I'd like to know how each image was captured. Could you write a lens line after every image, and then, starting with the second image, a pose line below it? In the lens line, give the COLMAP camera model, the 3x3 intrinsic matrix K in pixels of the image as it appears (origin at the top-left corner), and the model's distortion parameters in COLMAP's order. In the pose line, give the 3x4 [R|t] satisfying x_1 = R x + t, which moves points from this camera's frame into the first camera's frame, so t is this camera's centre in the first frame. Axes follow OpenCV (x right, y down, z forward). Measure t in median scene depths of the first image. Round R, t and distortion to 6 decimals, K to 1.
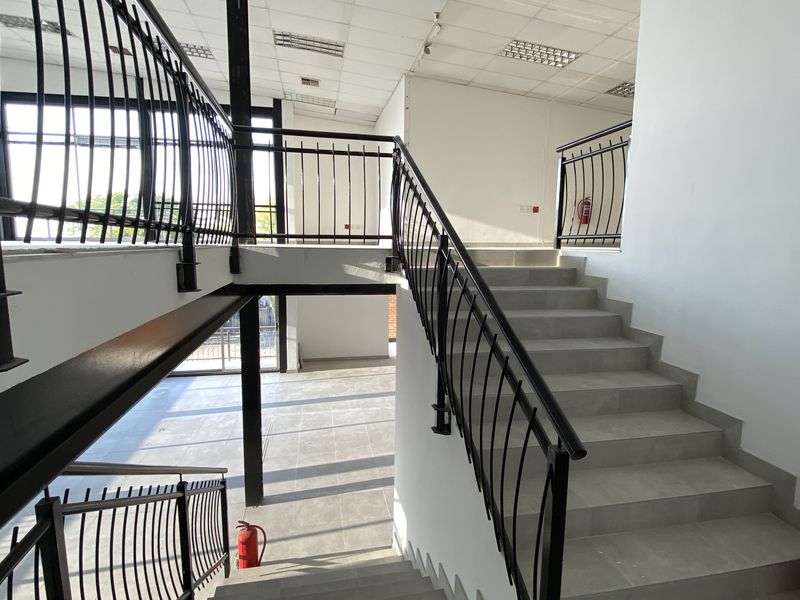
lens RADIAL K [[433.6, 0, 399.9], [0, 433.6, 300.4], [0, 0, 1]] dist [-0.001251, -0.012734]
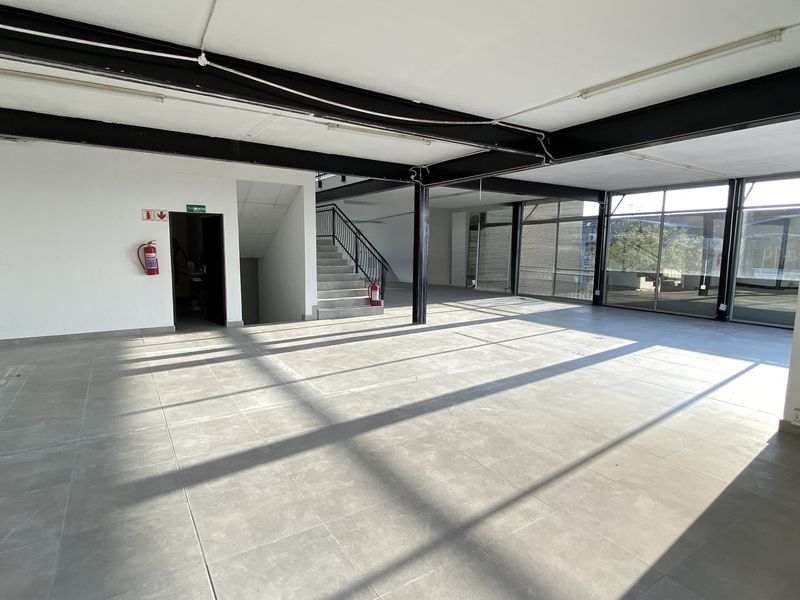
lens RADIAL K [[433.6, 0, 396.8], [0, 433.6, 300.6], [0, 0, 1]] dist [-0.001251, -0.012734]
pose [[-0.932400, 0.028622, -0.360292, 0.183700], [-0.060316, 0.970558, 0.233195, 0.021589], [0.356359, 0.239163, -0.903222, 1.490881]]
